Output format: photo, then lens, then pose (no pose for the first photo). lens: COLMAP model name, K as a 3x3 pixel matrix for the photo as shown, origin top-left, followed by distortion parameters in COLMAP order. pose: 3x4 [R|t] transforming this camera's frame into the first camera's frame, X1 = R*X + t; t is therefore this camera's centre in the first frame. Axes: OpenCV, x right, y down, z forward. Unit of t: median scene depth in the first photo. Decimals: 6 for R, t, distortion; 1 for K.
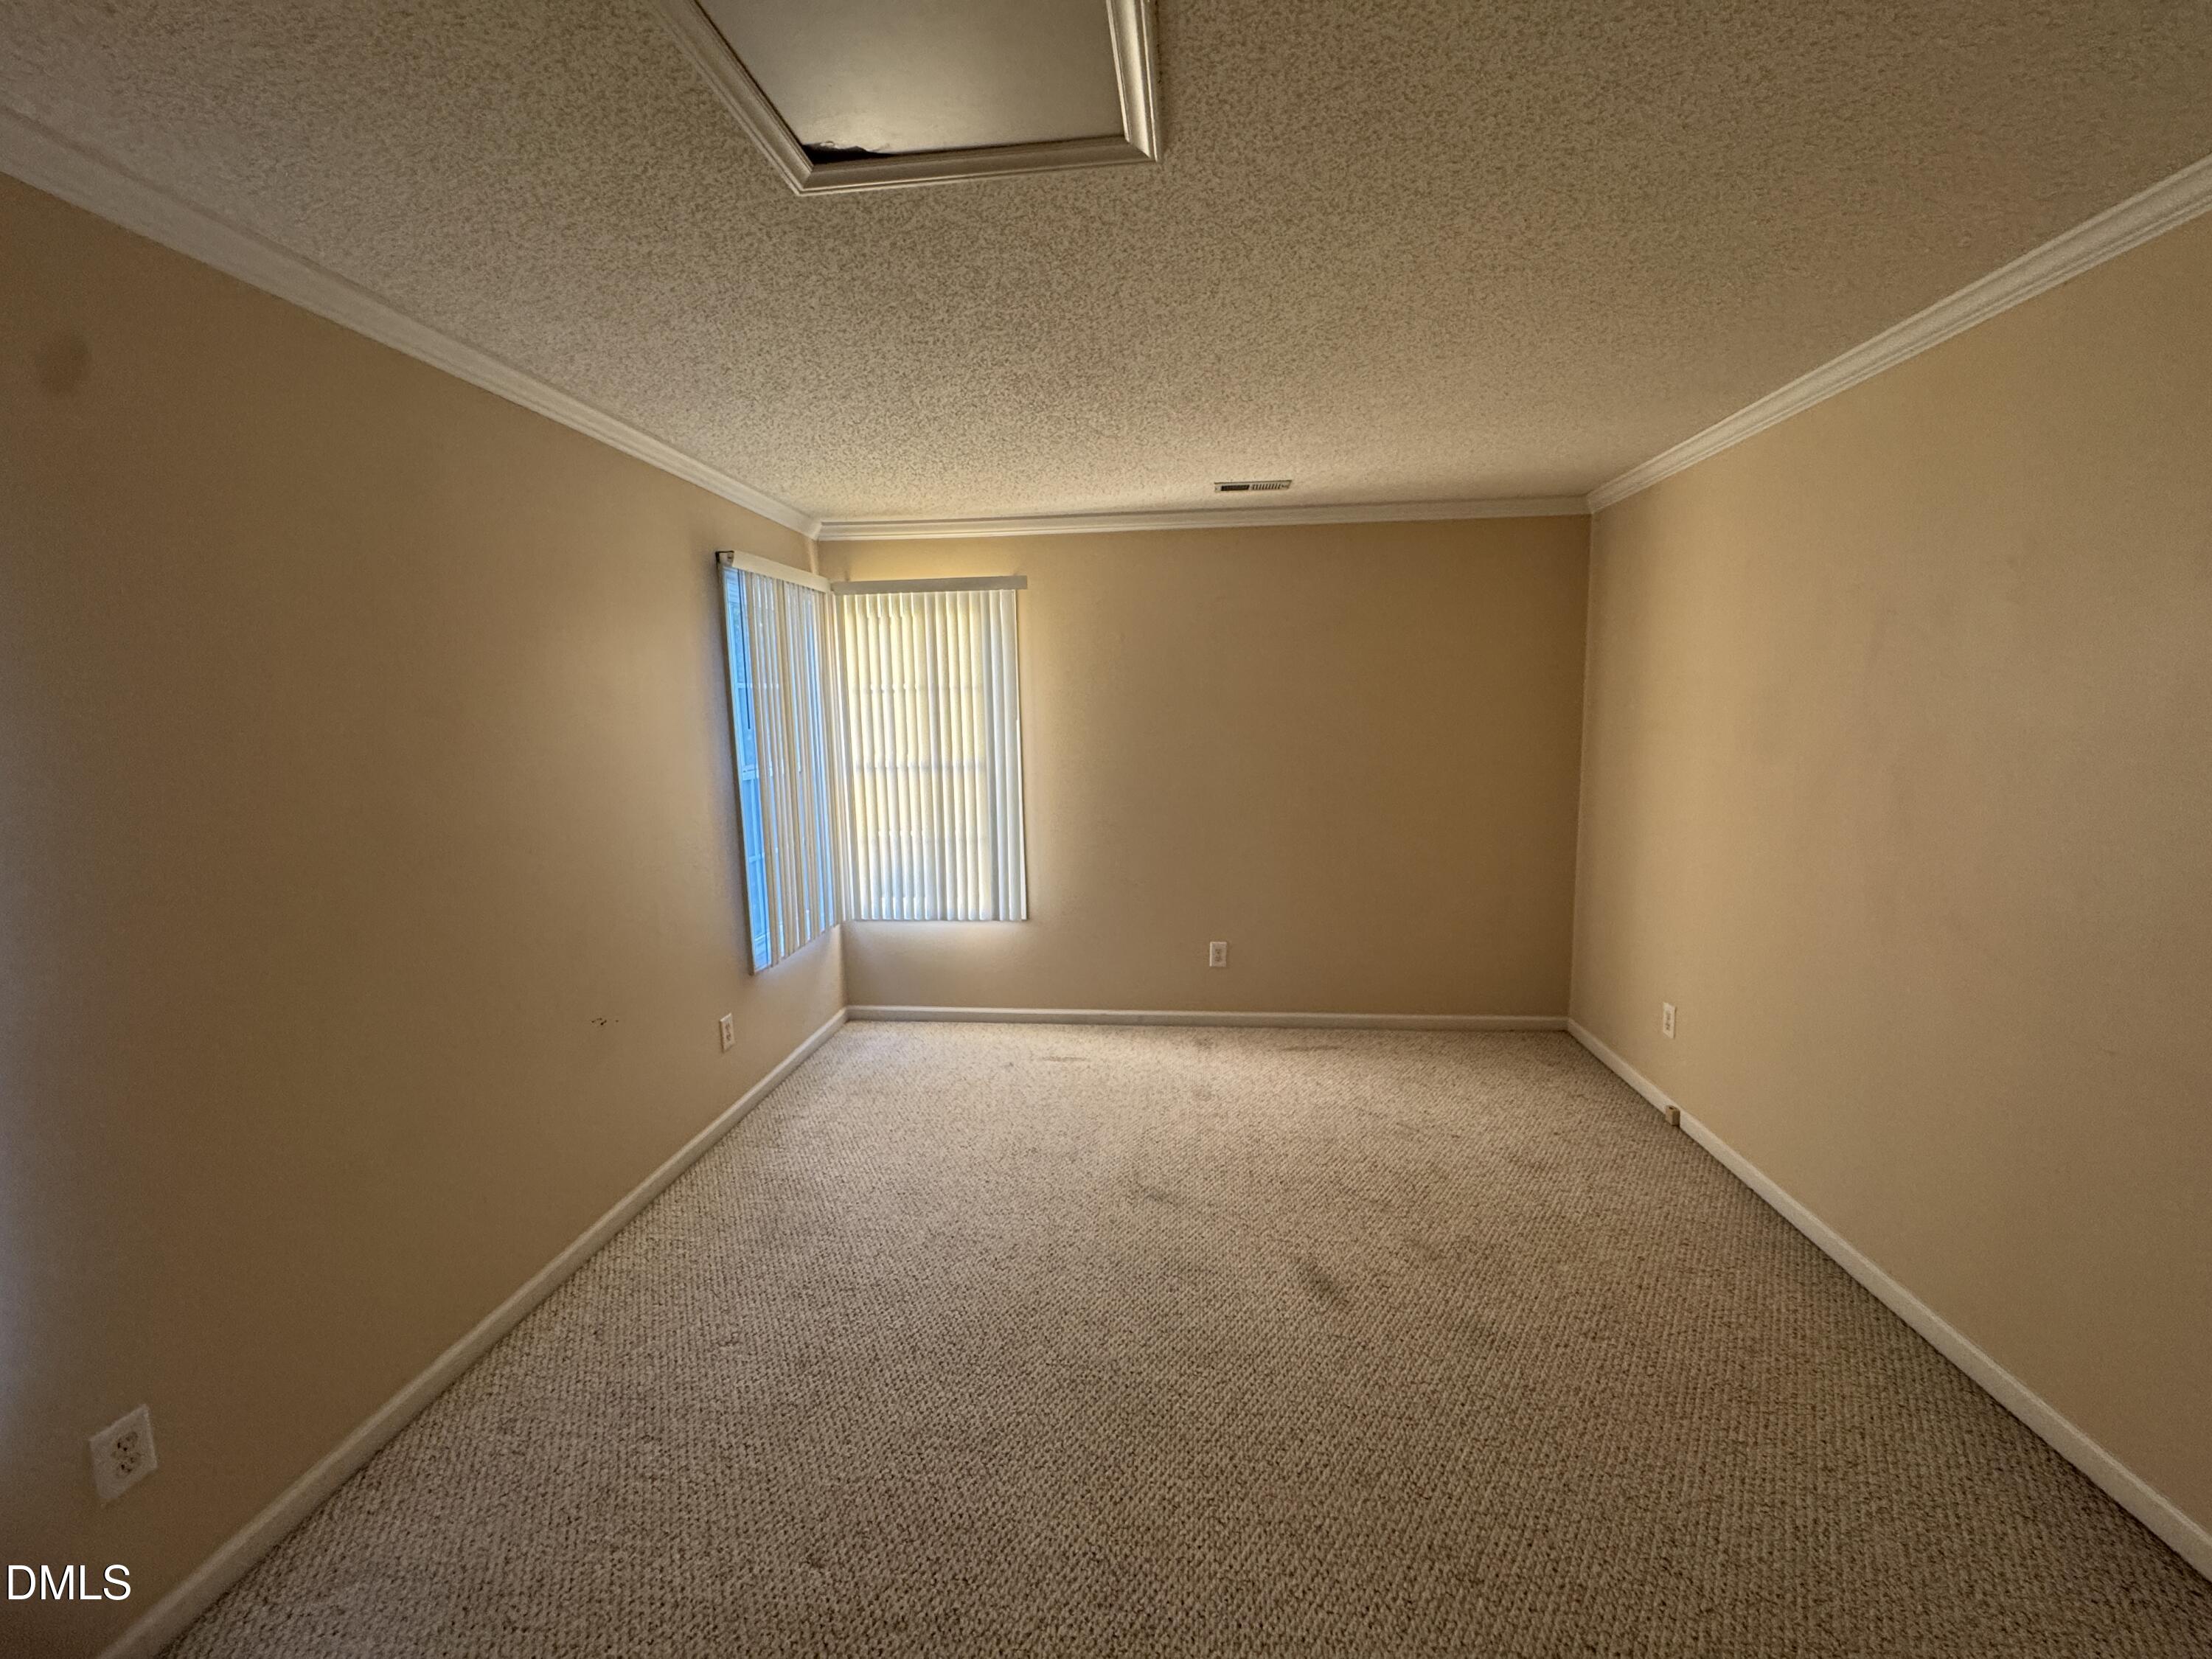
lens RADIAL K [[882.2, 0, 1108.6], [0, 882.2, 832.0], [0, 0, 1]] dist [-0.006194, 0.001352]
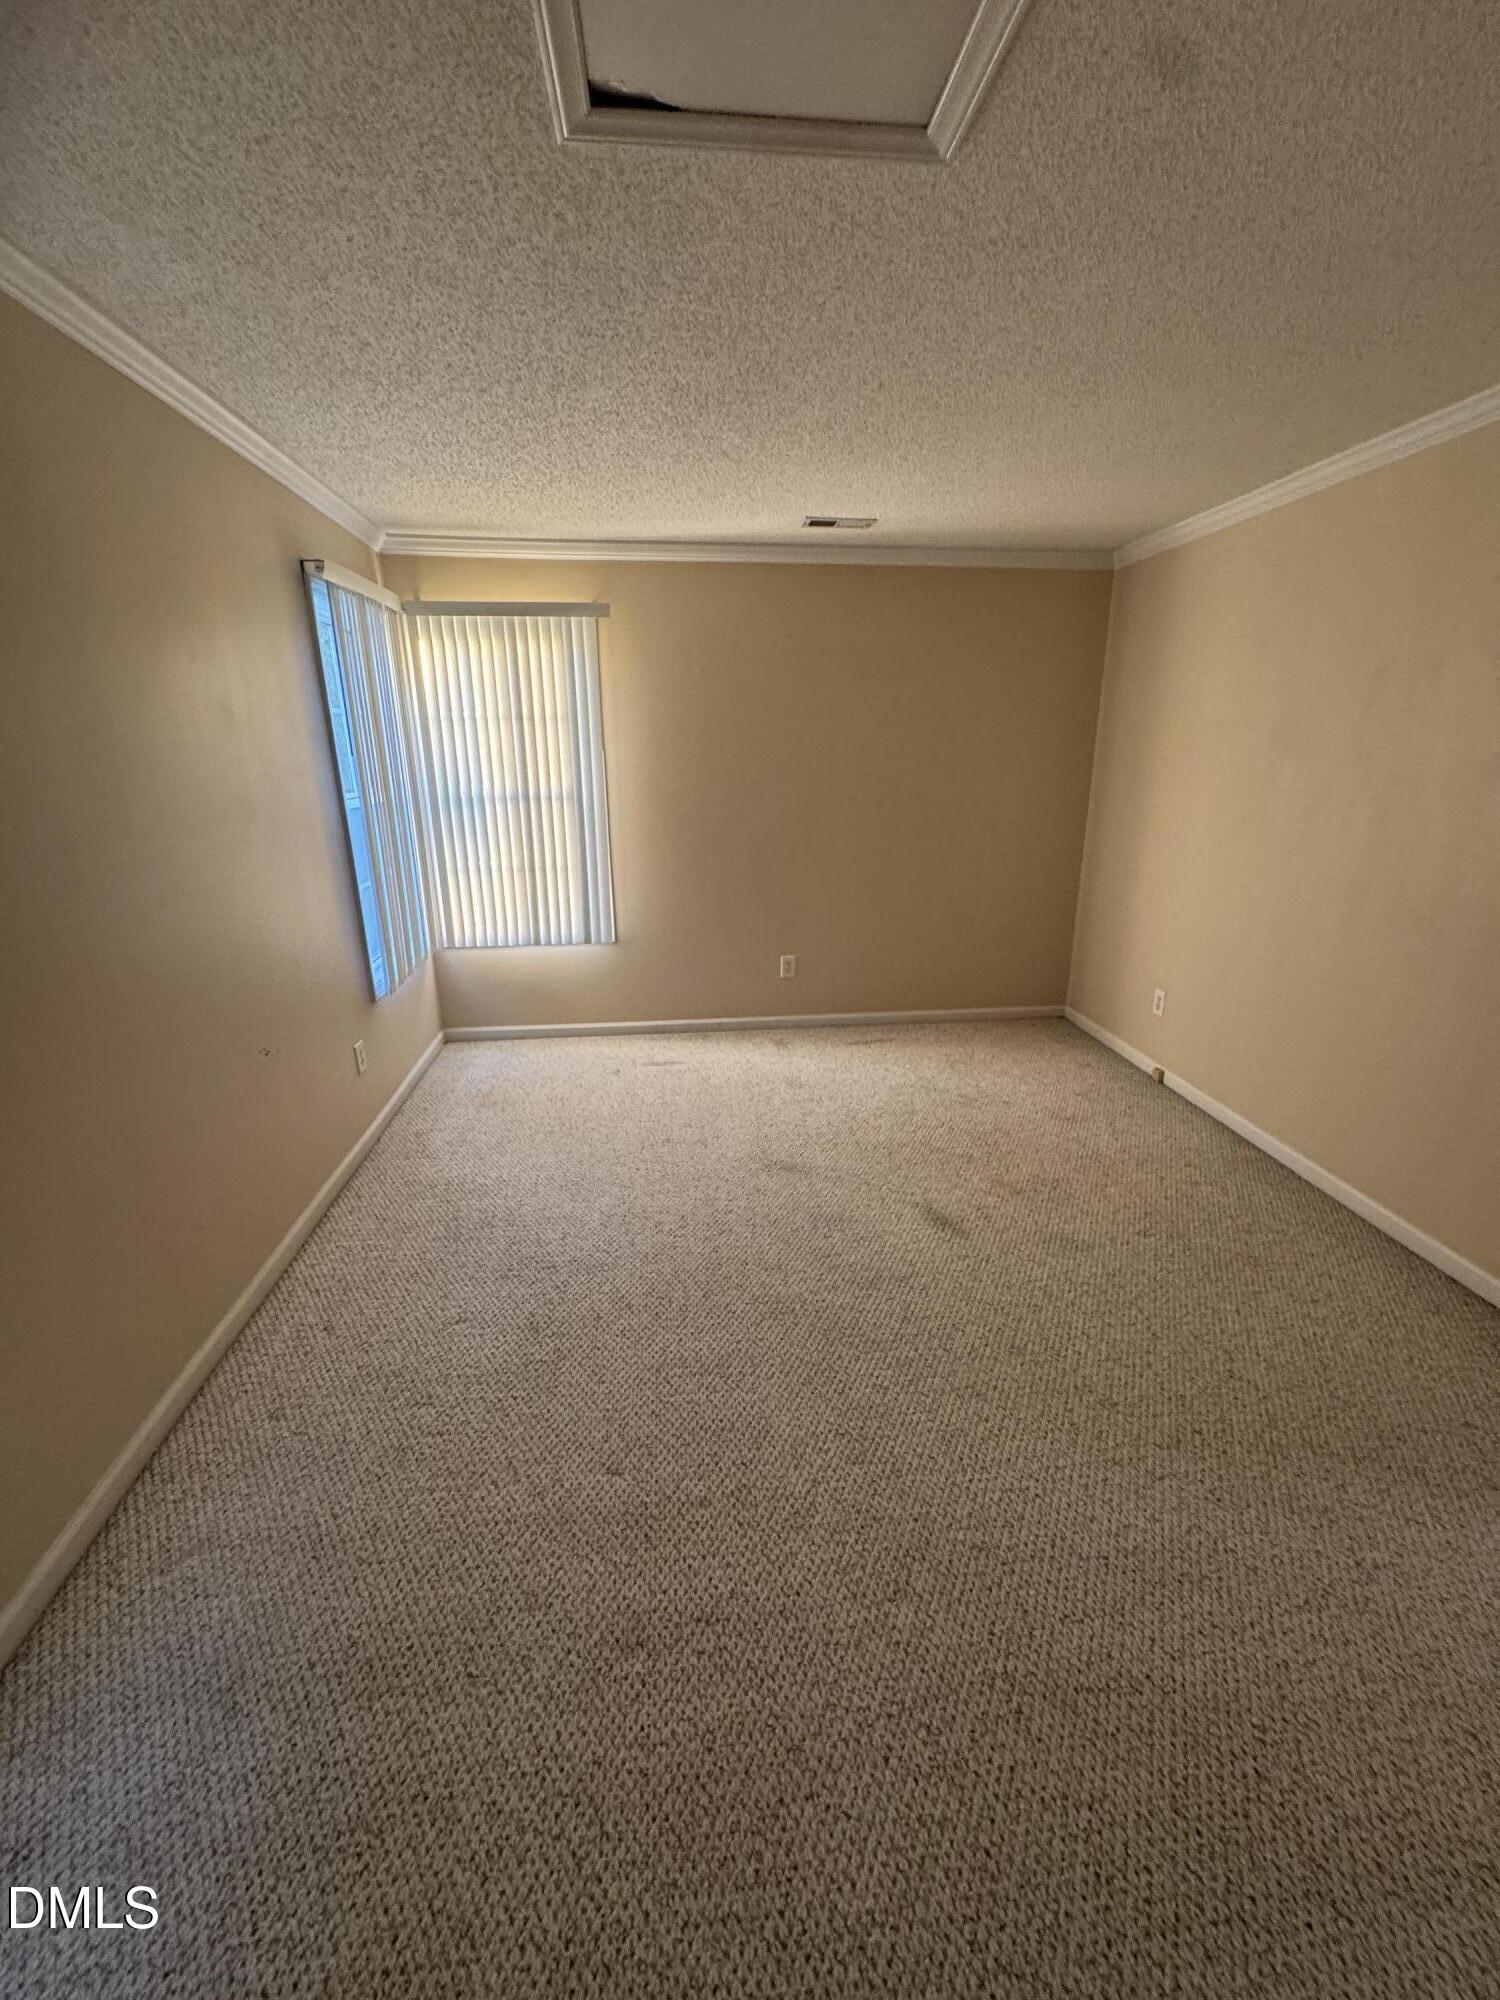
lens RADIAL K [[797.6, 0, 750.7], [0, 797.6, 999.6], [0, 0, 1]] dist [-0.006194, 0.001352]
pose [[0.979750, -0.047575, 0.194492, -0.173101], [0.014116, 0.985357, 0.169920, 0.007150], [-0.199728, -0.163734, 0.966075, 0.009585]]
